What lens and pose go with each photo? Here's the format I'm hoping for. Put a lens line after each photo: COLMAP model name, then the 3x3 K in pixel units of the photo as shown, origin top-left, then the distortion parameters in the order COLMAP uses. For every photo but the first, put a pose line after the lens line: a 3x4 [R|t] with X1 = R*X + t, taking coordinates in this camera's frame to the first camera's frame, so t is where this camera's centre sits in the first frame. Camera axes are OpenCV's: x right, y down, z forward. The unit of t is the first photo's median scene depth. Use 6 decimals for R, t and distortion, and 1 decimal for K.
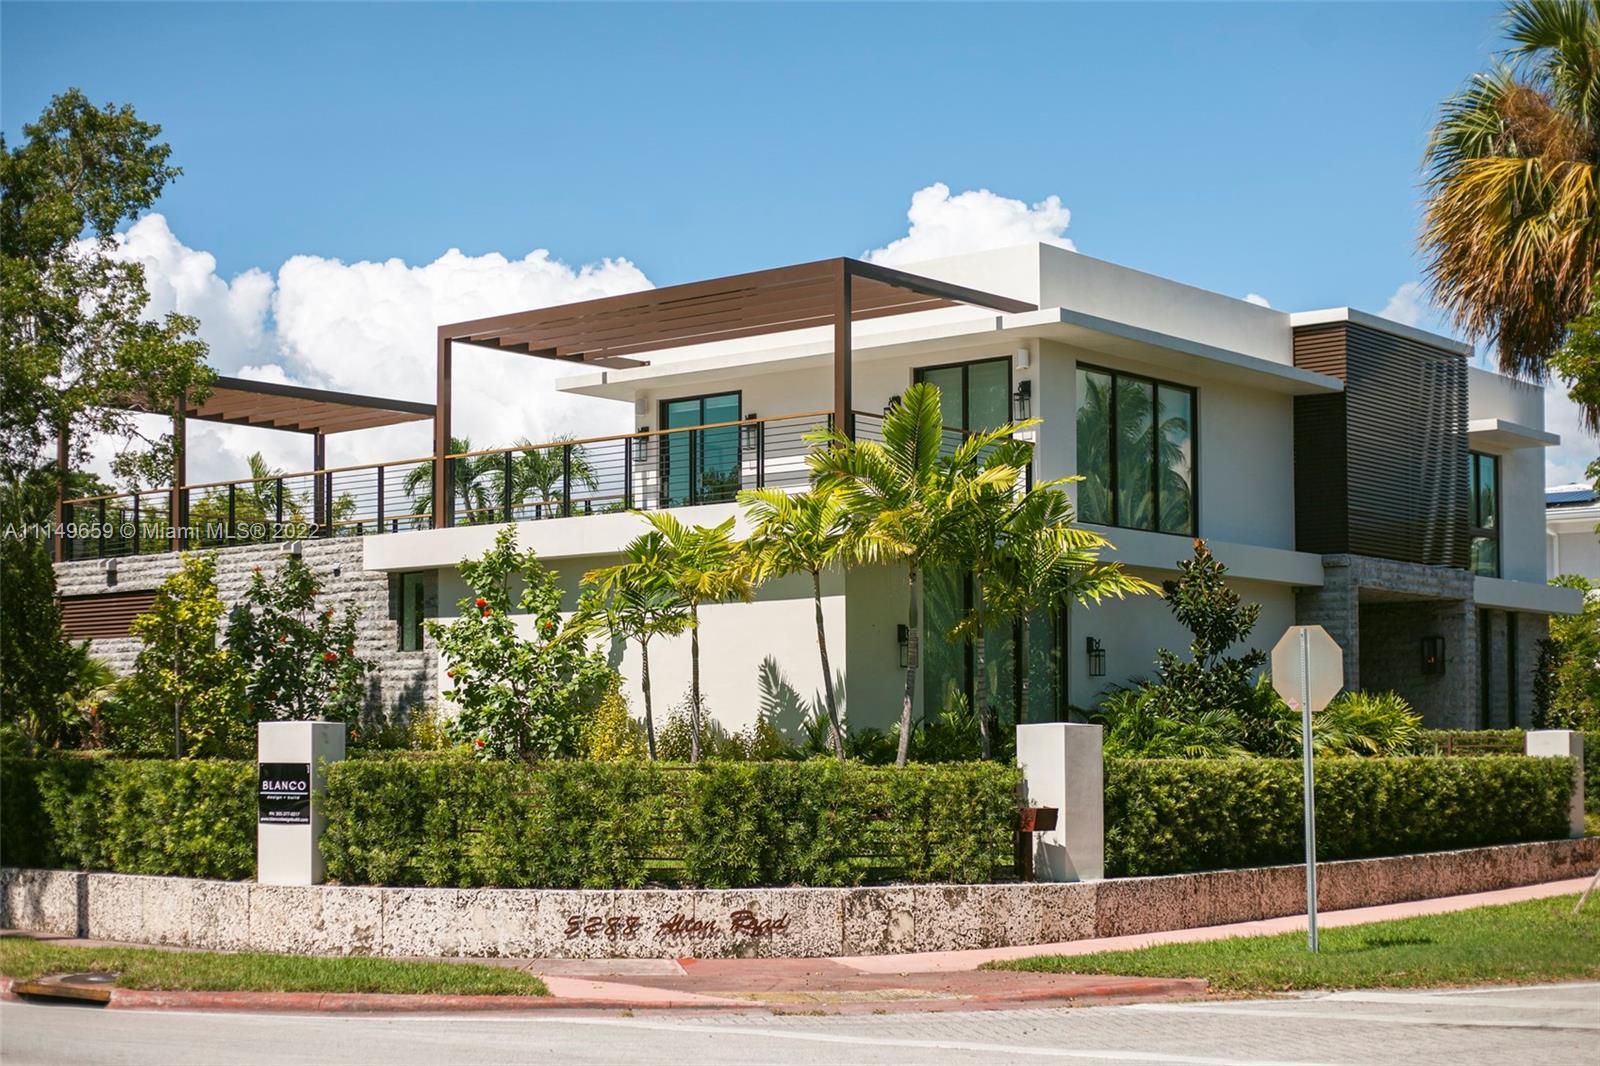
lens RADIAL K [[2383.4, 0, 800.0], [0, 2383.4, 533.0], [0, 0, 1]] dist [-0.141809, 0.691816]
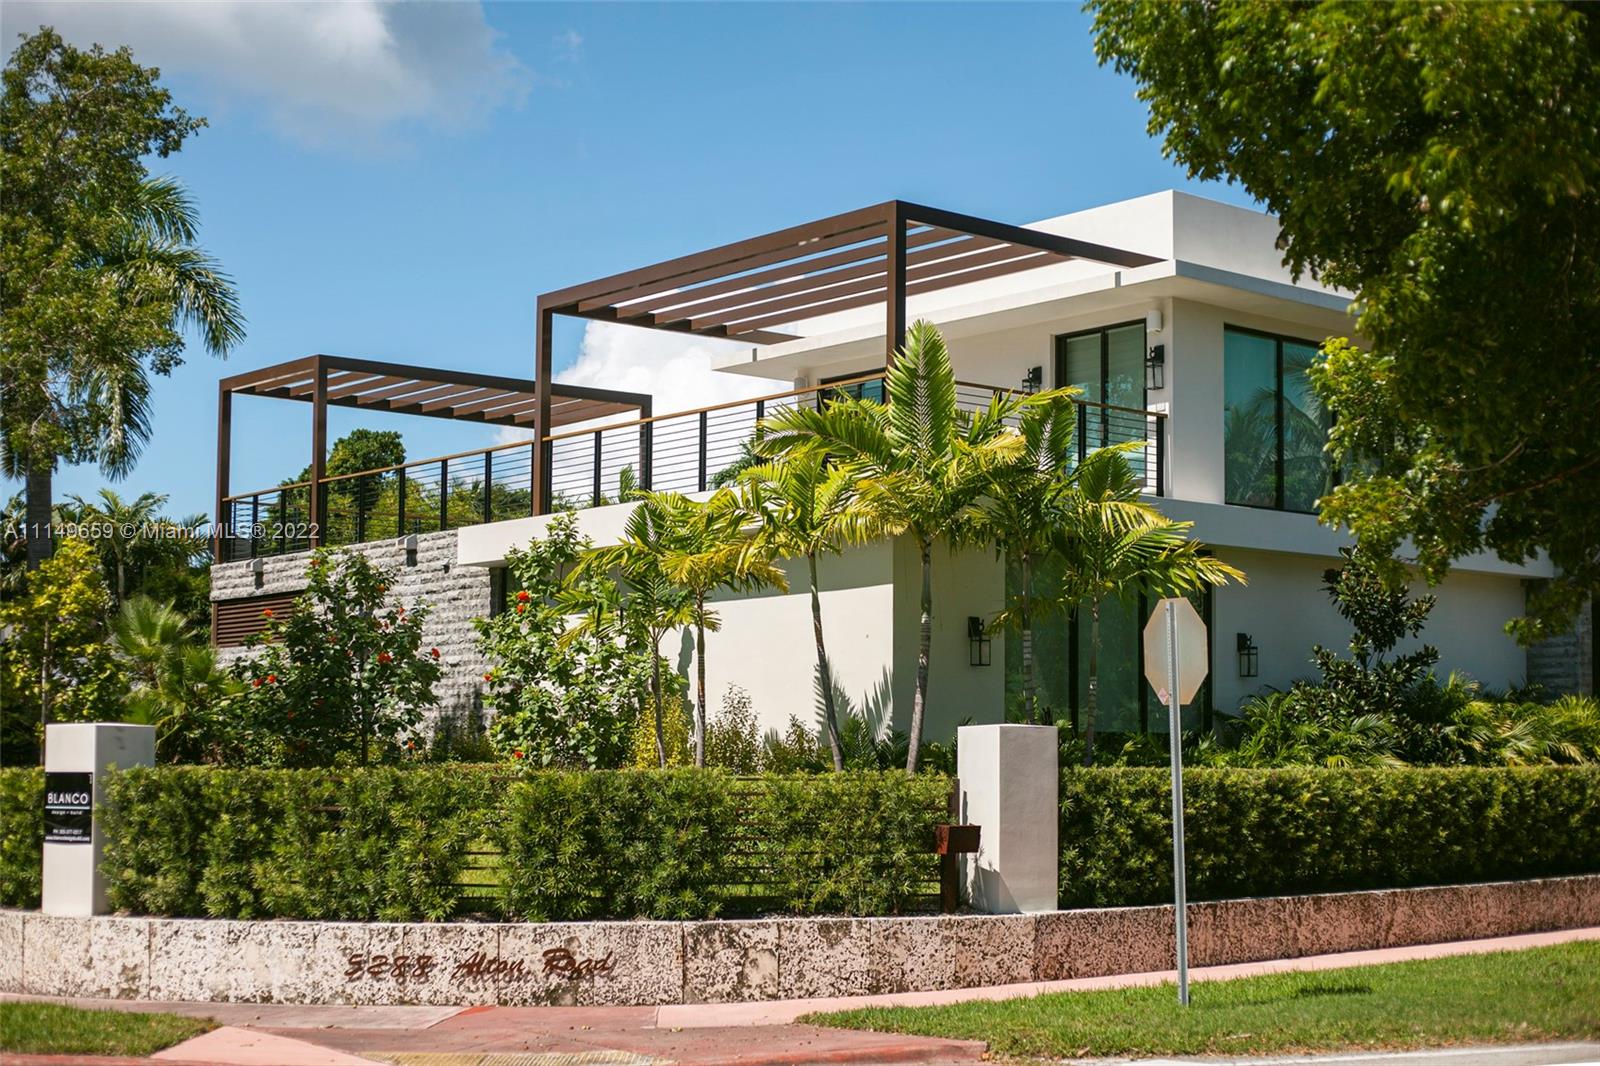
lens RADIAL K [[2319.3, 0, 1333.3], [0, 2319.3, 532.9], [0, 0, 1]] dist [-0.082405, 0.014689]
pose [[0.999760, -0.008028, -0.020382, 0.256797], [0.007806, 0.999910, -0.010944, 0.023548], [0.020468, 0.010782, 0.999732, 0.195341]]
